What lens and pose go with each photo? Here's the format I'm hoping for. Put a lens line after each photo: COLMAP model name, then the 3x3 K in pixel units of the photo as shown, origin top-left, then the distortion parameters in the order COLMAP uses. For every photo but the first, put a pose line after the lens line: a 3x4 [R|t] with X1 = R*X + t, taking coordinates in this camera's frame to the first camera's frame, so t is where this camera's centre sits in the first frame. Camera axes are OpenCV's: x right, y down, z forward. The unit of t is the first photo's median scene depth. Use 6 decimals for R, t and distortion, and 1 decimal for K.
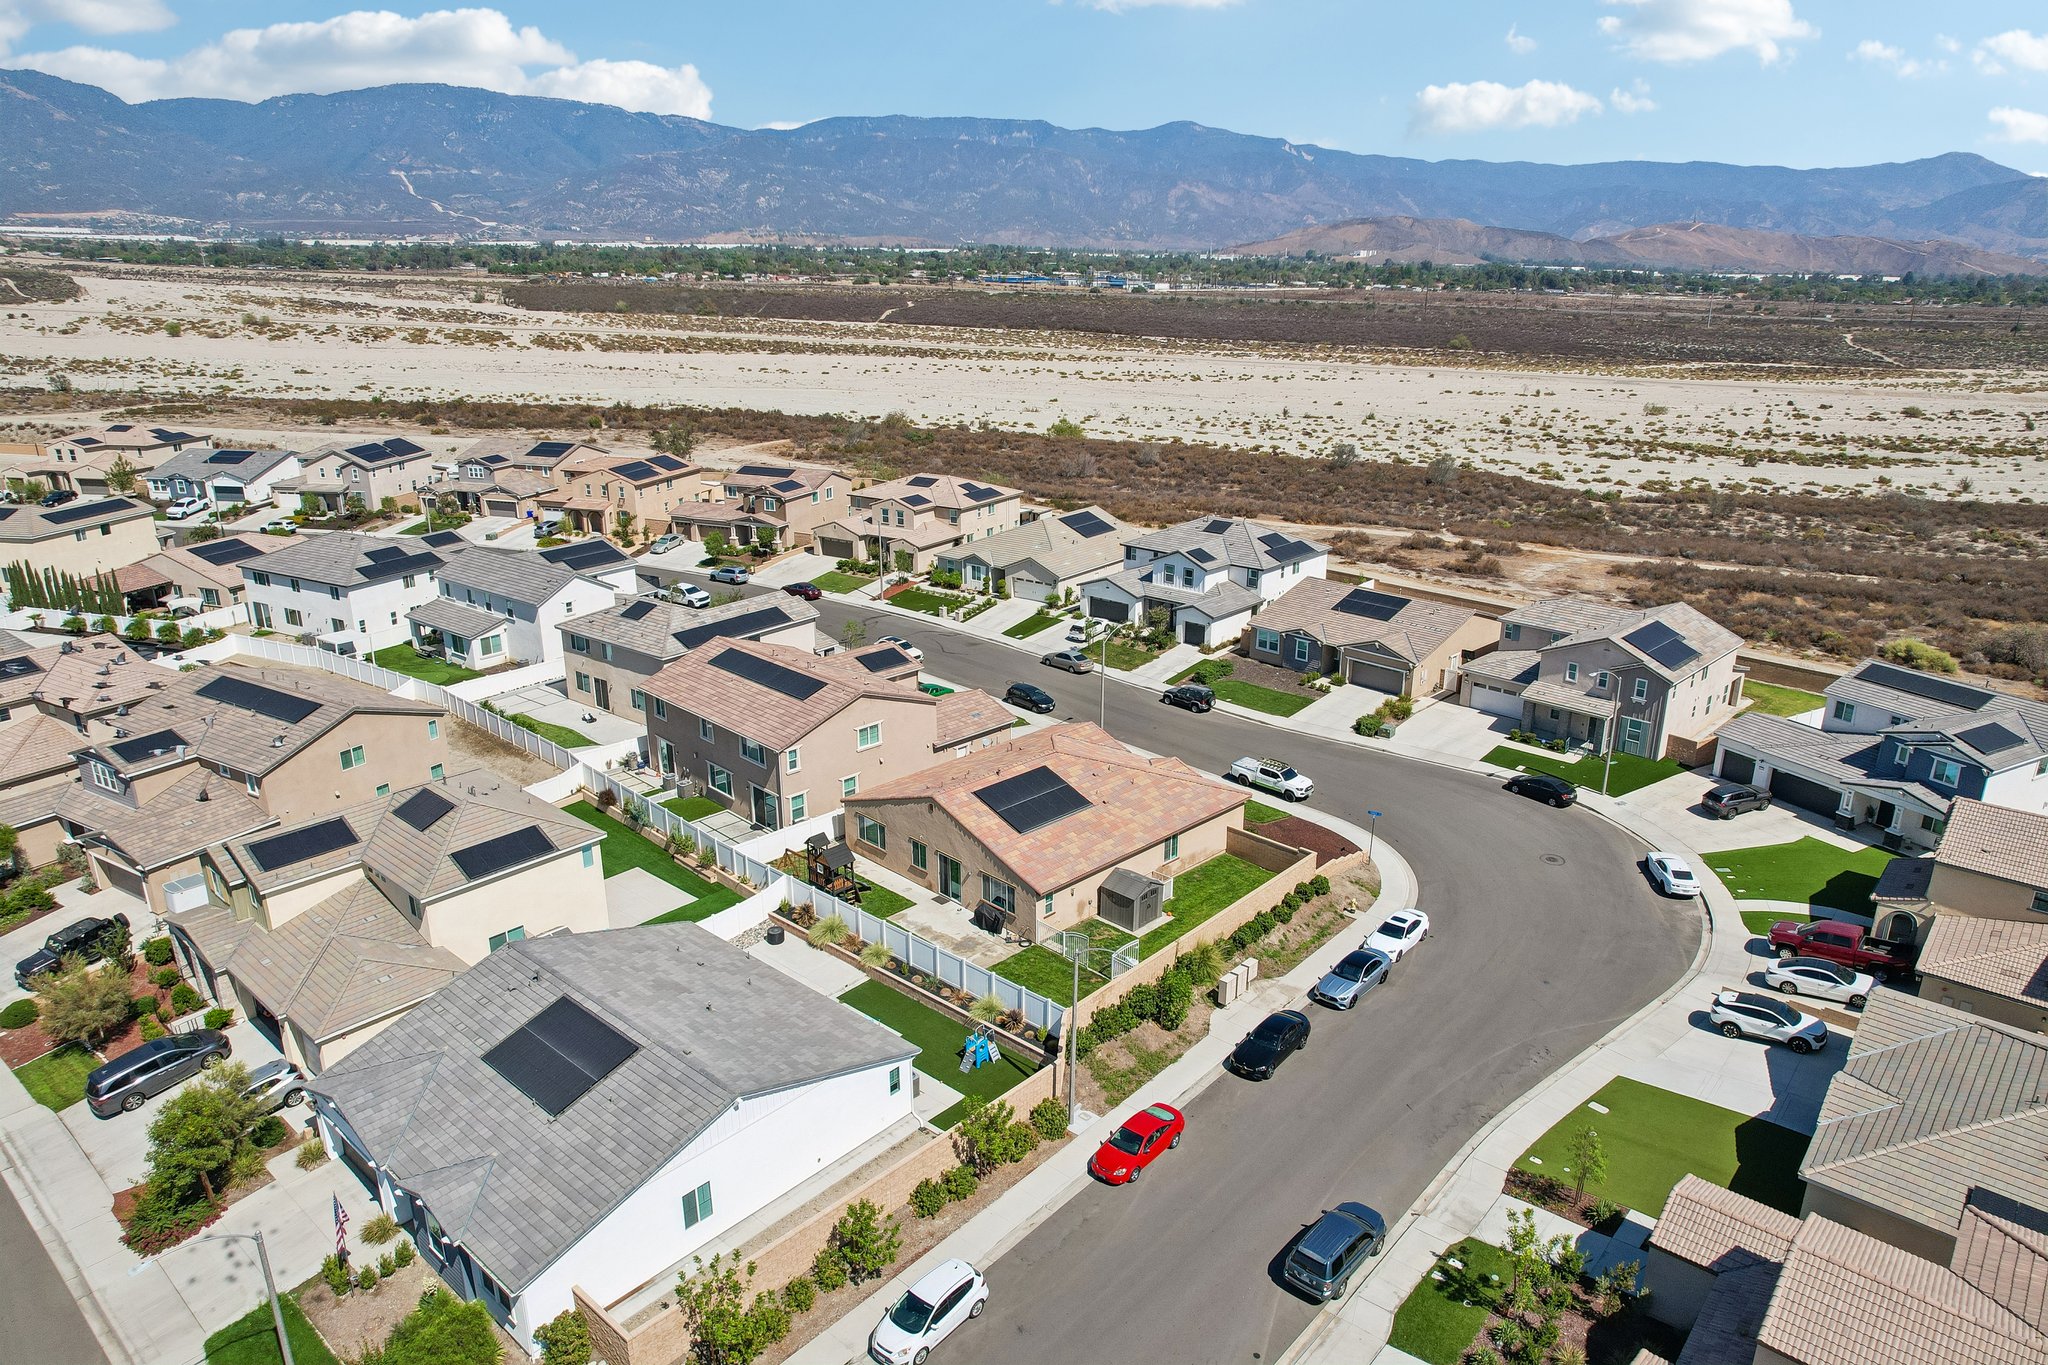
lens RADIAL K [[1327.0, 0, 1024.0], [0, 1327.0, 682.5], [0, 0, 1]] dist [-0.083535, 0.077014]
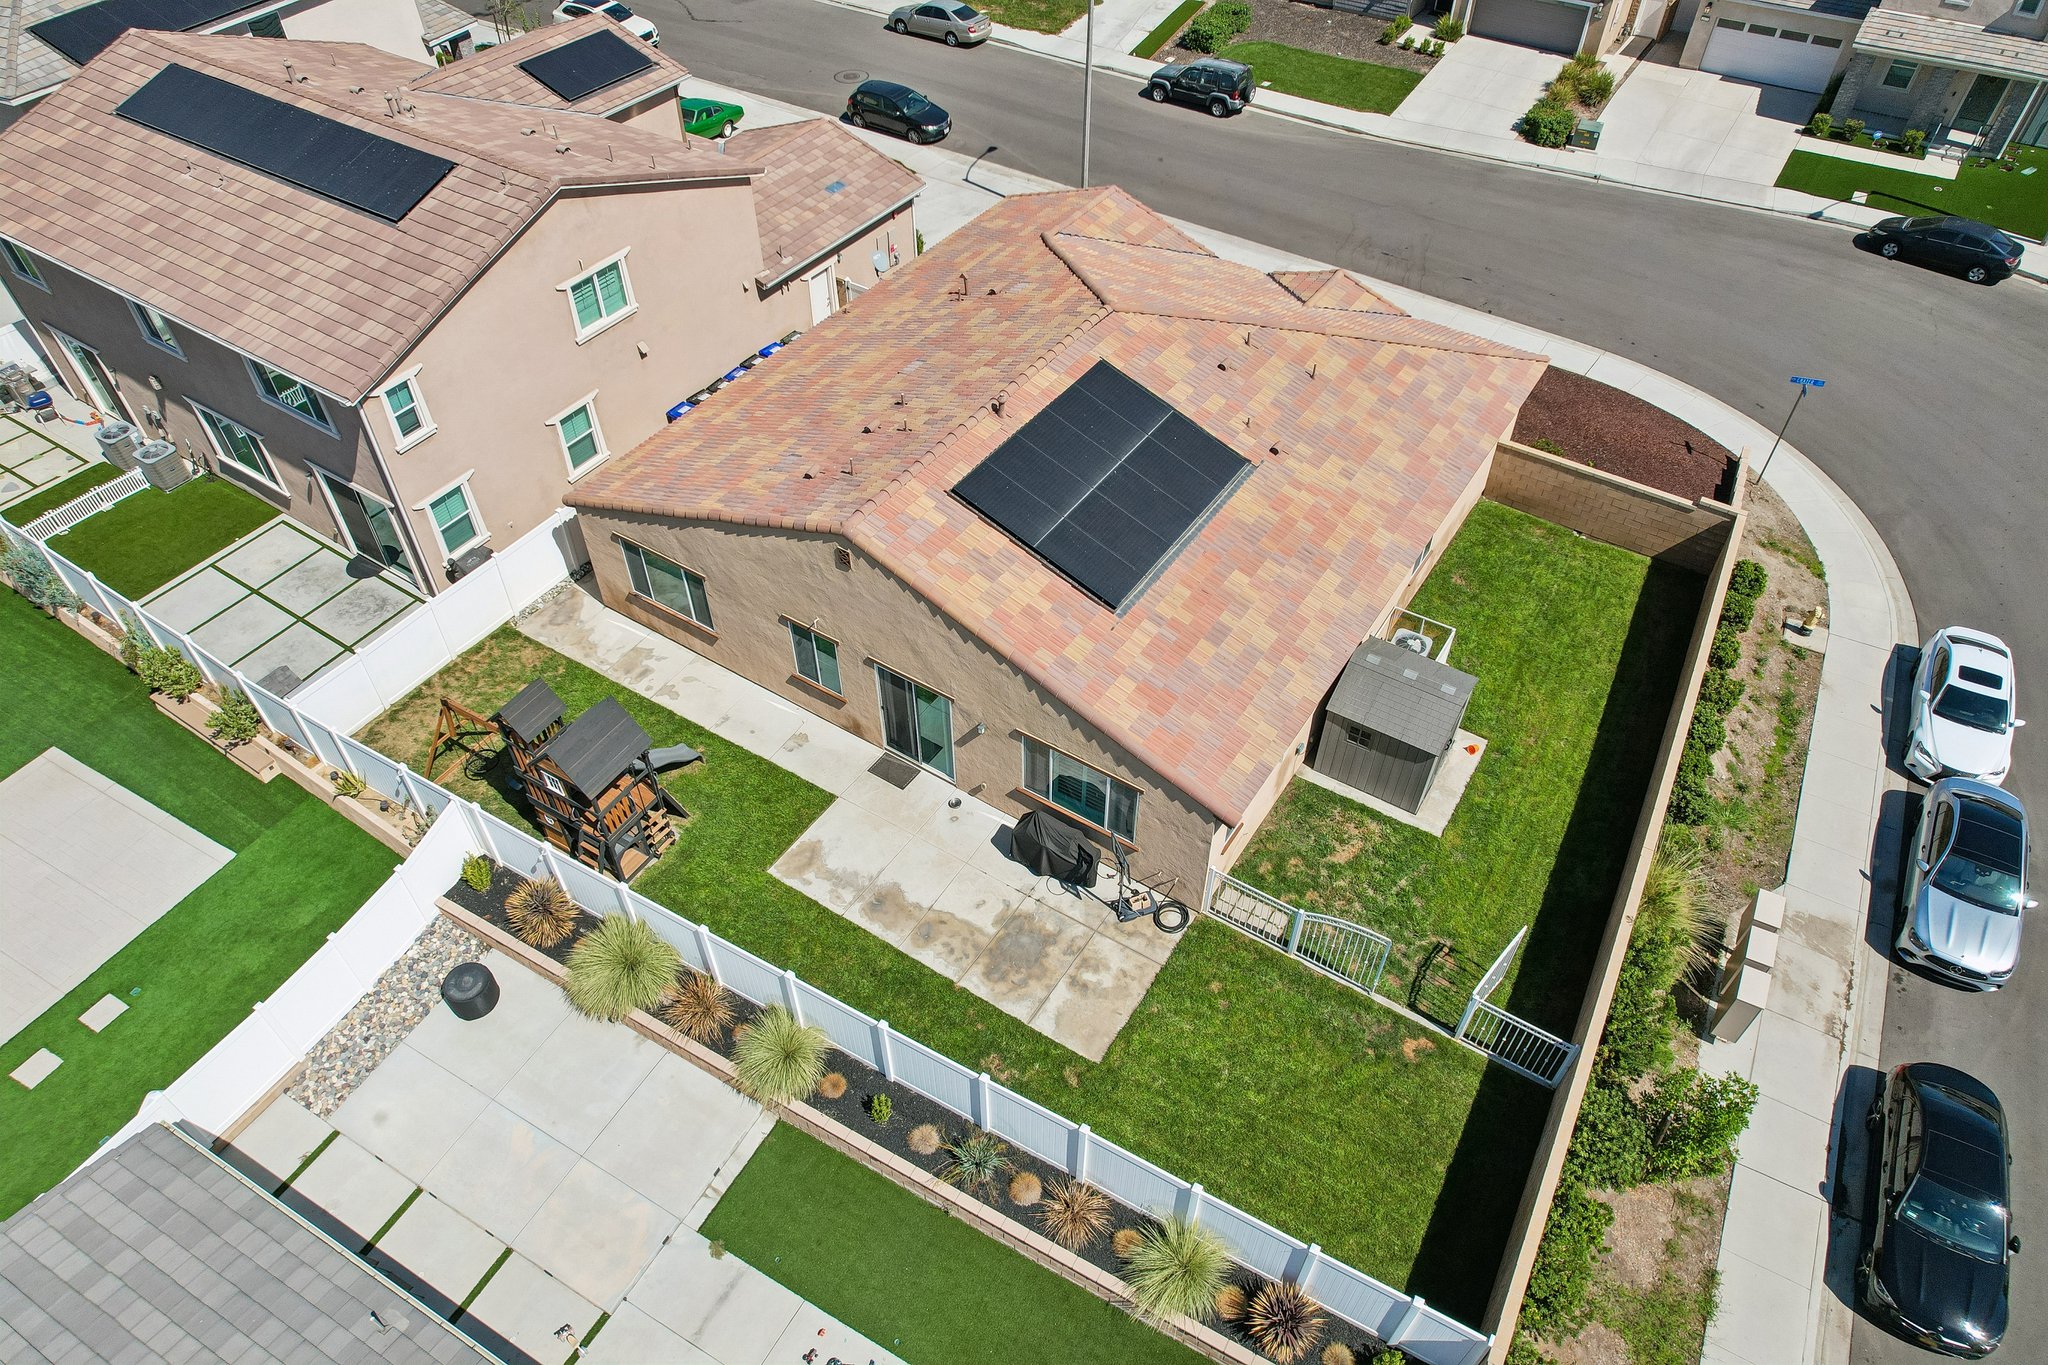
lens RADIAL K [[1306.2, 0, 1031.7], [0, 1306.2, 680.3], [0, 0, 1]] dist [-0.076464, 0.072924]
pose [[0.975948, -0.152018, 0.156256, -0.060439], [0.063210, 0.883293, 0.464541, -0.023890], [-0.208639, -0.443491, 0.871657, 0.514567]]
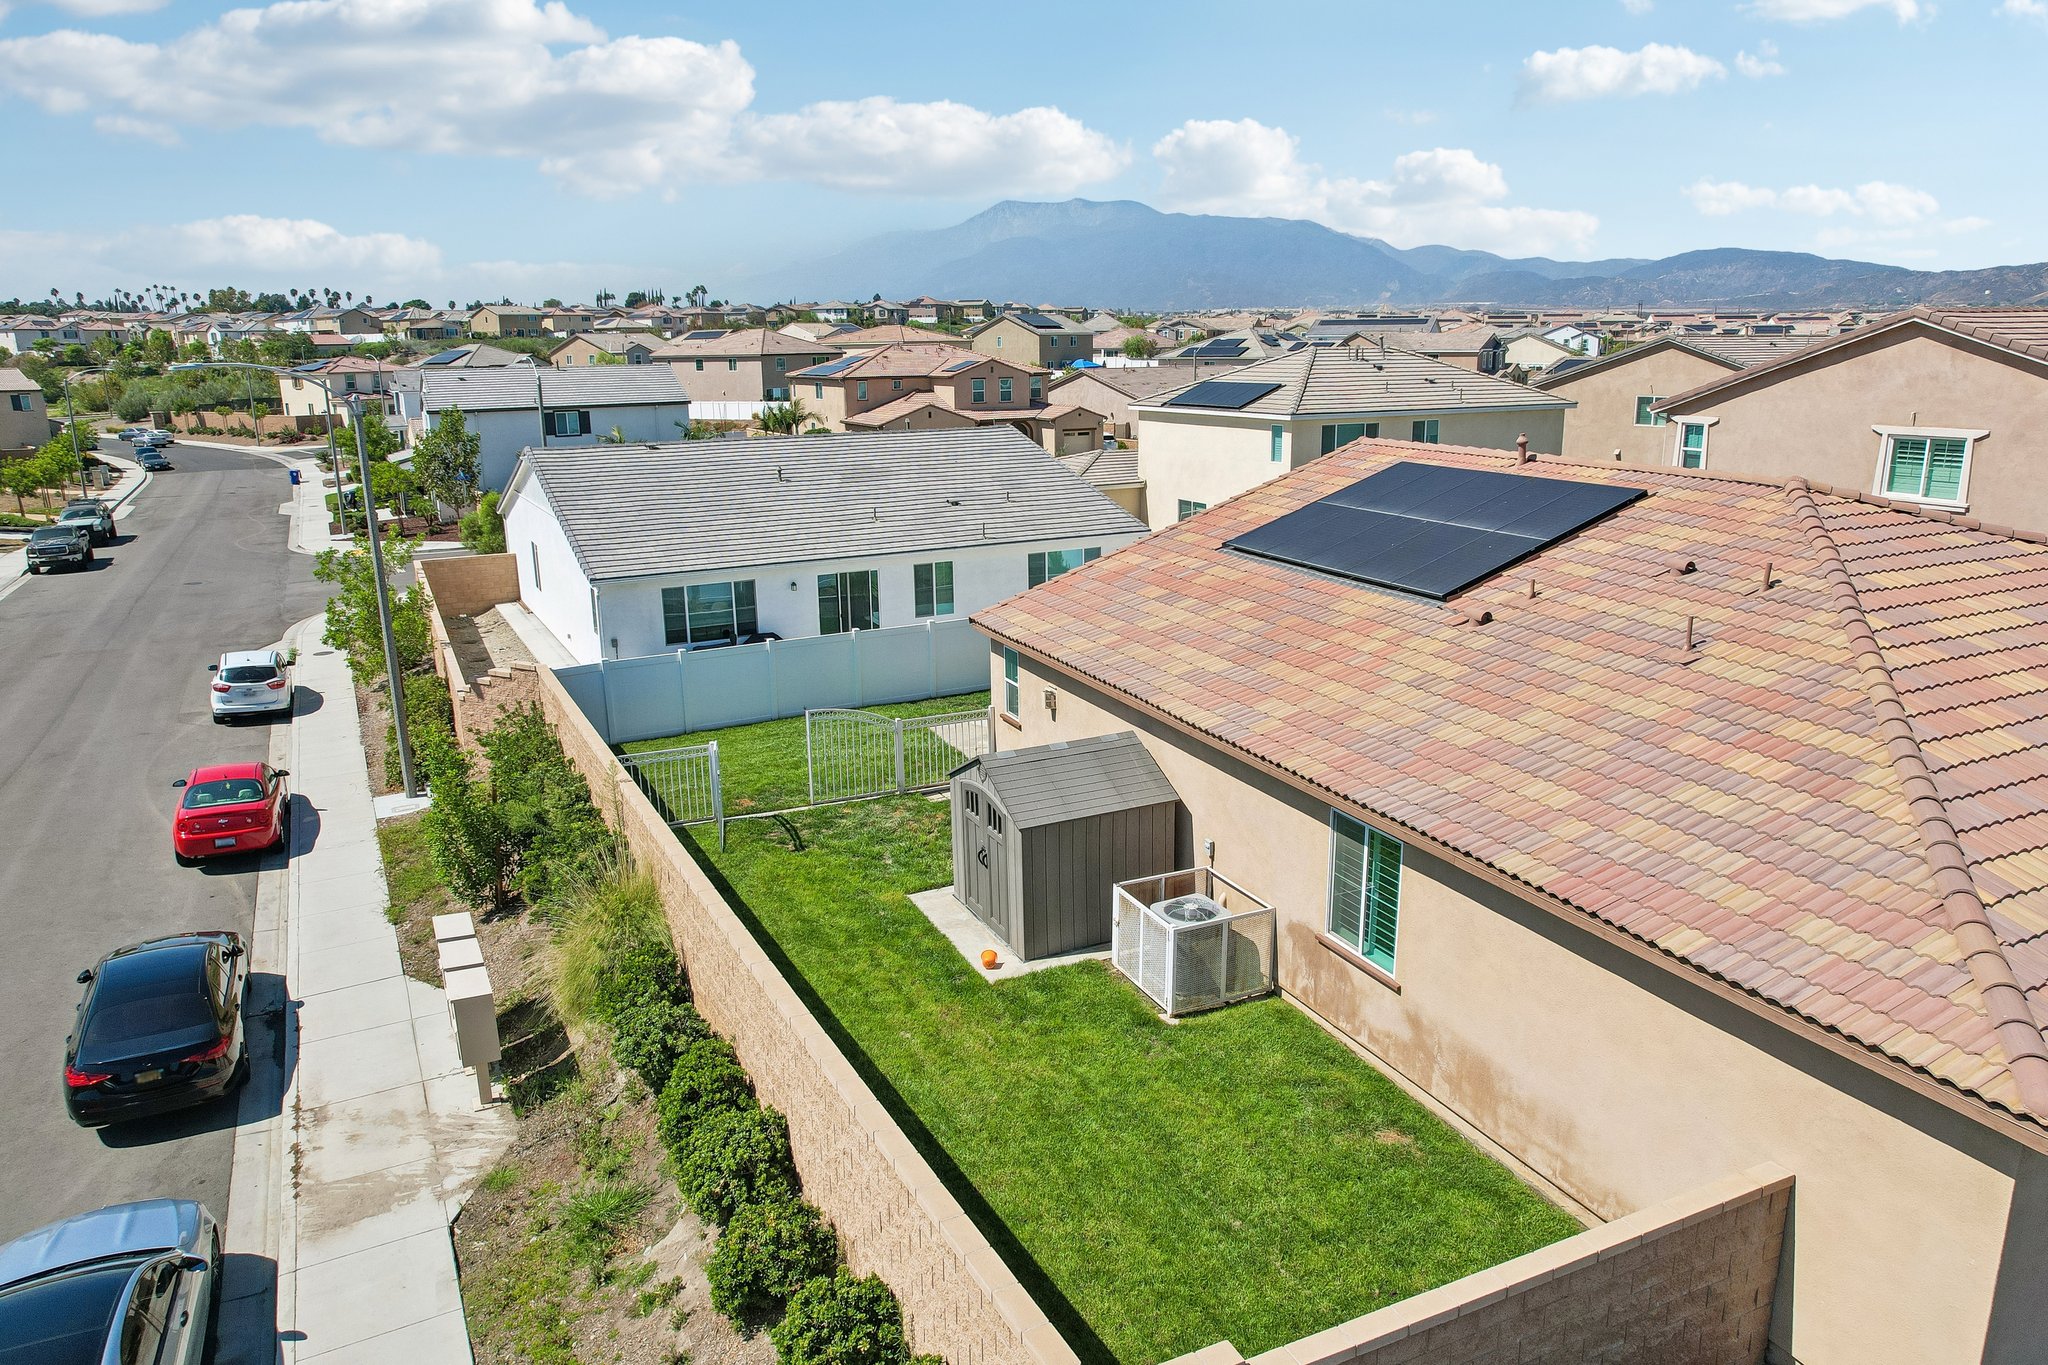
lens RADIAL K [[1327.0, 0, 1024.0], [0, 1327.0, 682.5], [0, 0, 1]] dist [-0.083535, 0.077014]
pose [[-0.340026, 0.236054, -0.910308, 0.237897], [-0.283257, 0.897323, 0.338492, 0.038457], [0.896743, 0.372947, -0.238250, 0.780138]]
